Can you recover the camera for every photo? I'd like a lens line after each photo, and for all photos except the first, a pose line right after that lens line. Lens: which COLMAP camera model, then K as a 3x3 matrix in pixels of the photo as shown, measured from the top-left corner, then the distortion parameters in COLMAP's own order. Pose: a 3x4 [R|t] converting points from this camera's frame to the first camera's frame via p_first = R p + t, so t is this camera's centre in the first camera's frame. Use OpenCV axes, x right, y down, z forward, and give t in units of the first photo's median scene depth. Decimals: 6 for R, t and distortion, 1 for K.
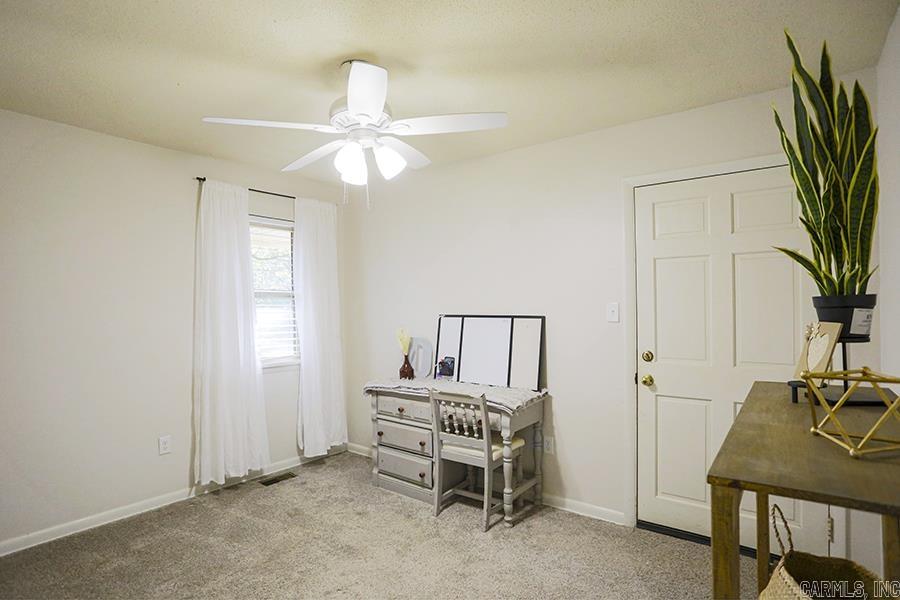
lens RADIAL K [[462.3, 0, 451.0], [0, 462.3, 332.6], [0, 0, 1]] dist [-0.054446, 0.000999]
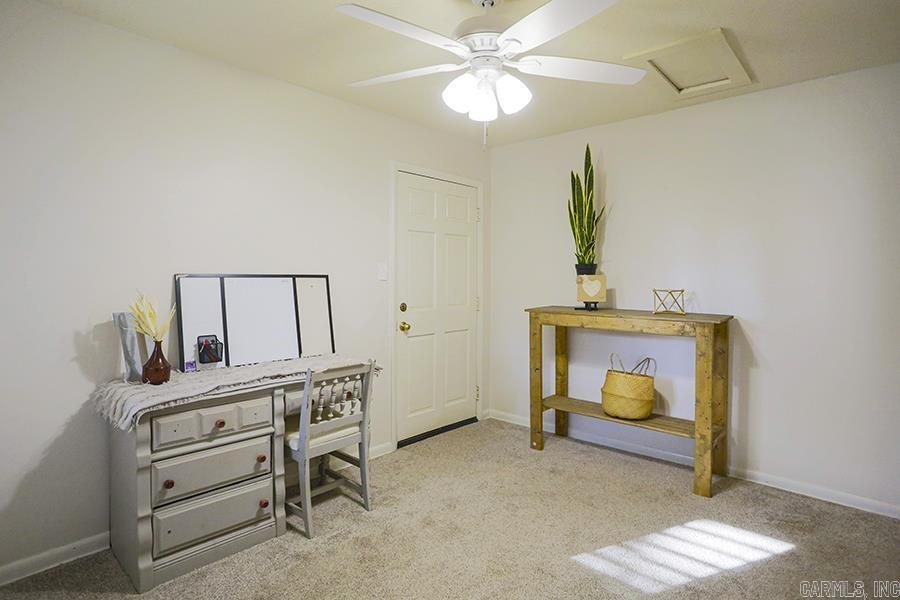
lens RADIAL K [[475.0, 0, 448.9], [0, 475.0, 285.1], [0, 0, 1]] dist [-0.031877, 0.000465]
pose [[0.097581, -0.017378, 0.995076, -0.729746], [0.044867, 0.998908, 0.013045, -0.016287], [-0.994216, 0.043374, 0.098254, 0.635022]]
